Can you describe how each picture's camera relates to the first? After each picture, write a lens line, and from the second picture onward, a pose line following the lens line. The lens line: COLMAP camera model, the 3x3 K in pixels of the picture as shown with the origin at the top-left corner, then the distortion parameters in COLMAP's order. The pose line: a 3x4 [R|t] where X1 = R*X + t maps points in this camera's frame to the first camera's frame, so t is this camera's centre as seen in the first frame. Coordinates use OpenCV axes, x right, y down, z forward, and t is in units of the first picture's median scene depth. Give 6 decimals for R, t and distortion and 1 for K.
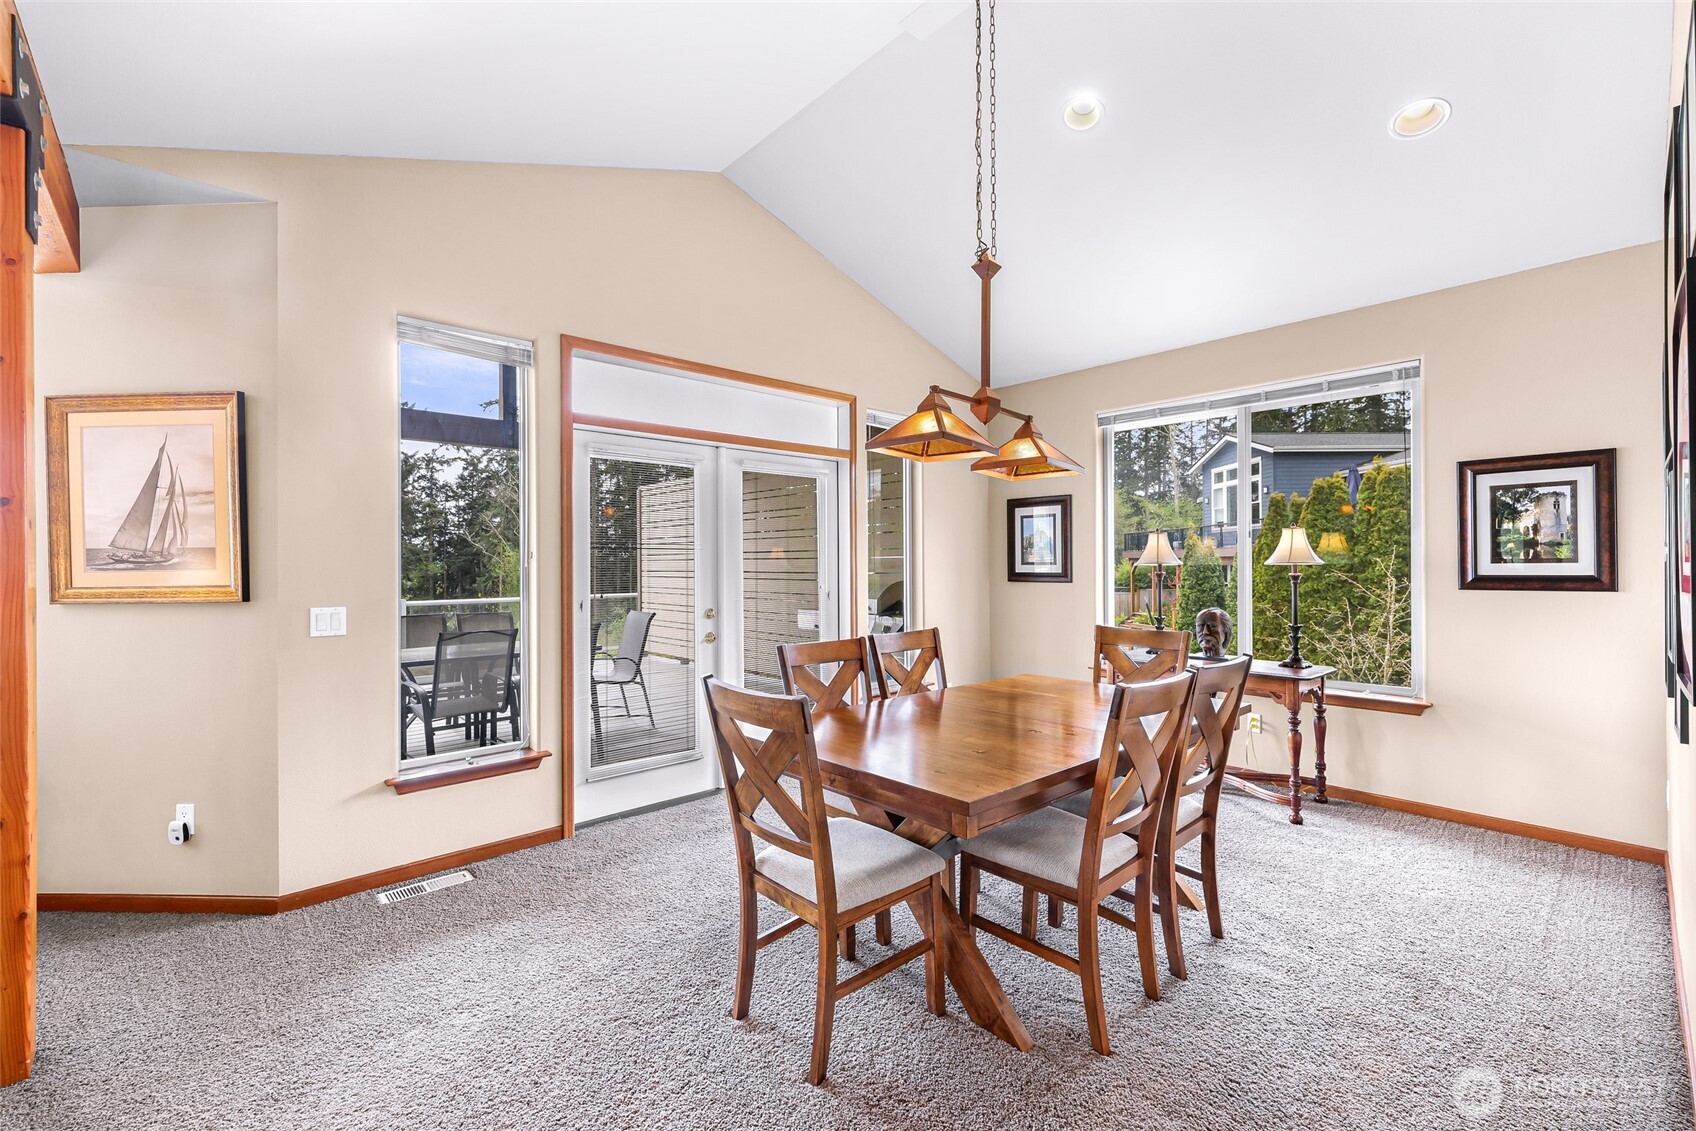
lens RADIAL K [[703.8, 0, 875.7], [0, 703.8, 565.5], [0, 0, 1]] dist [-0.002583, -0.000348]
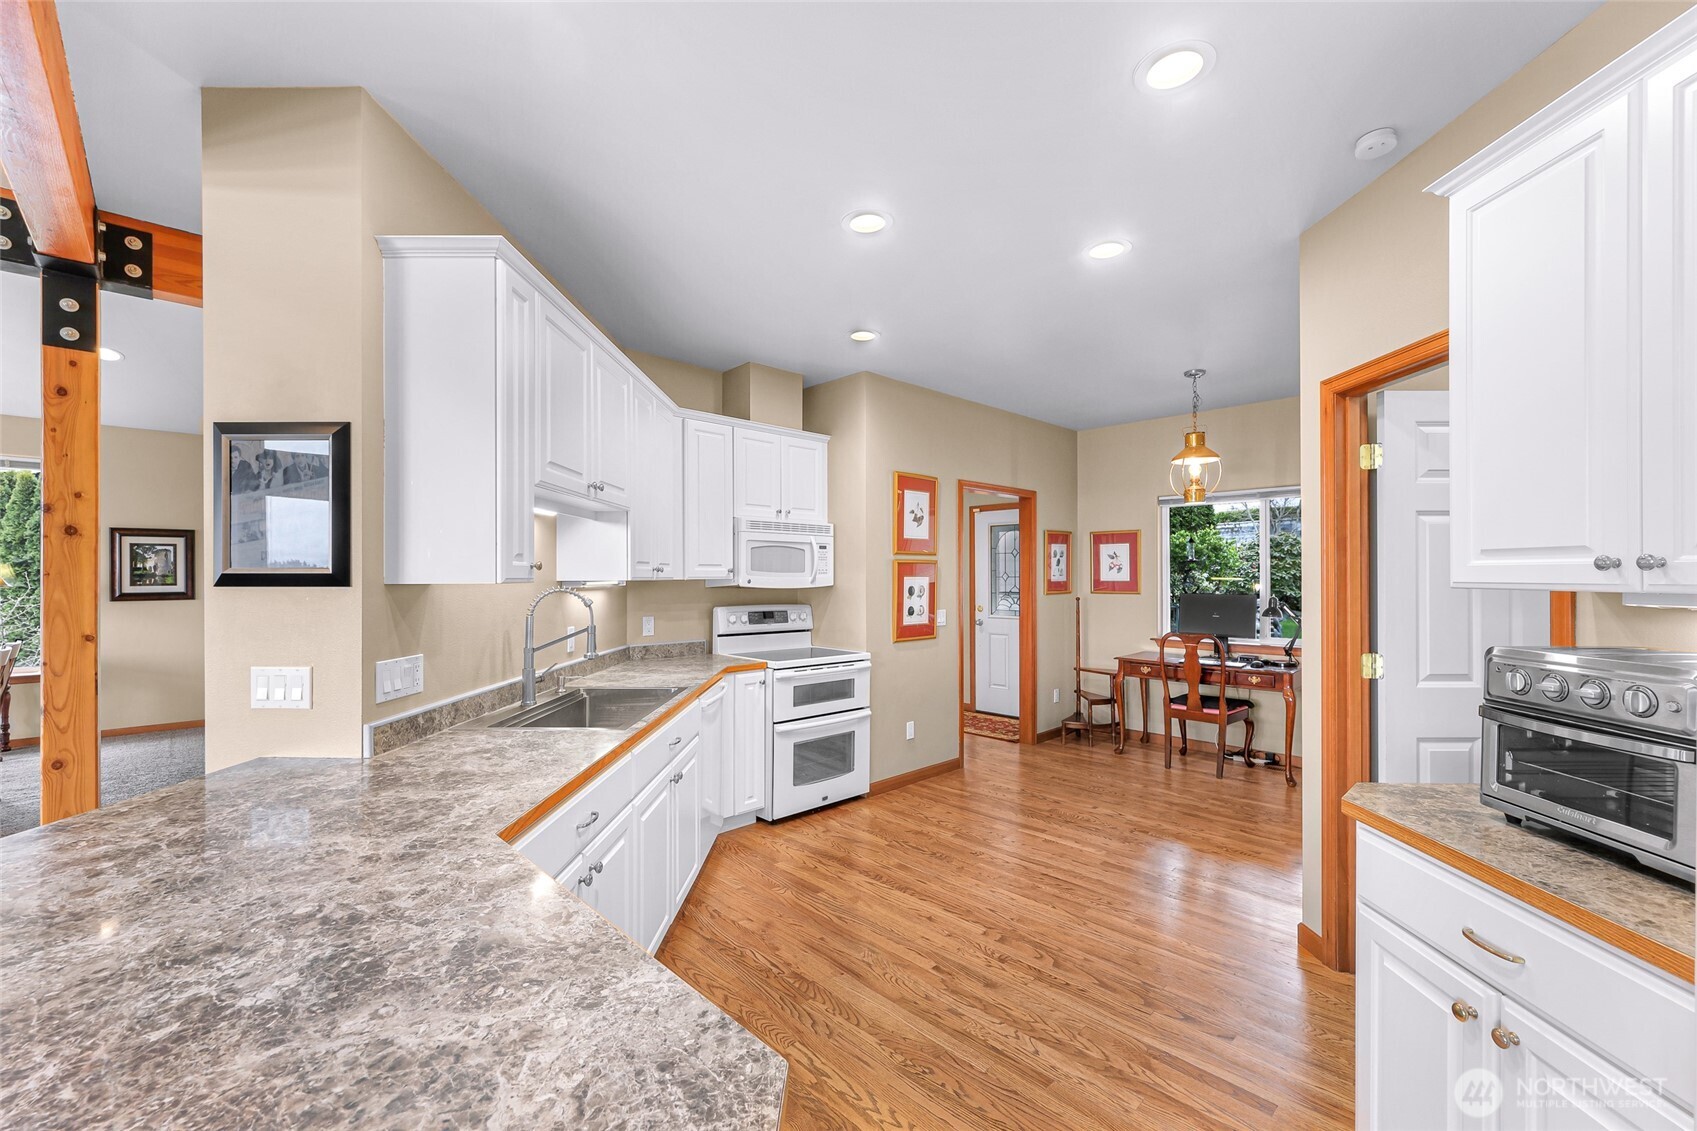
lens RADIAL K [[704.2, 0, 841.8], [0, 704.2, 572.8], [0, 0, 1]] dist [-0.002583, -0.000348]
pose [[-0.017104, 0.008756, 0.999815, -0.916842], [0.000495, 0.999962, -0.008749, -0.020235], [-0.999854, 0.000346, -0.017108, -0.761927]]
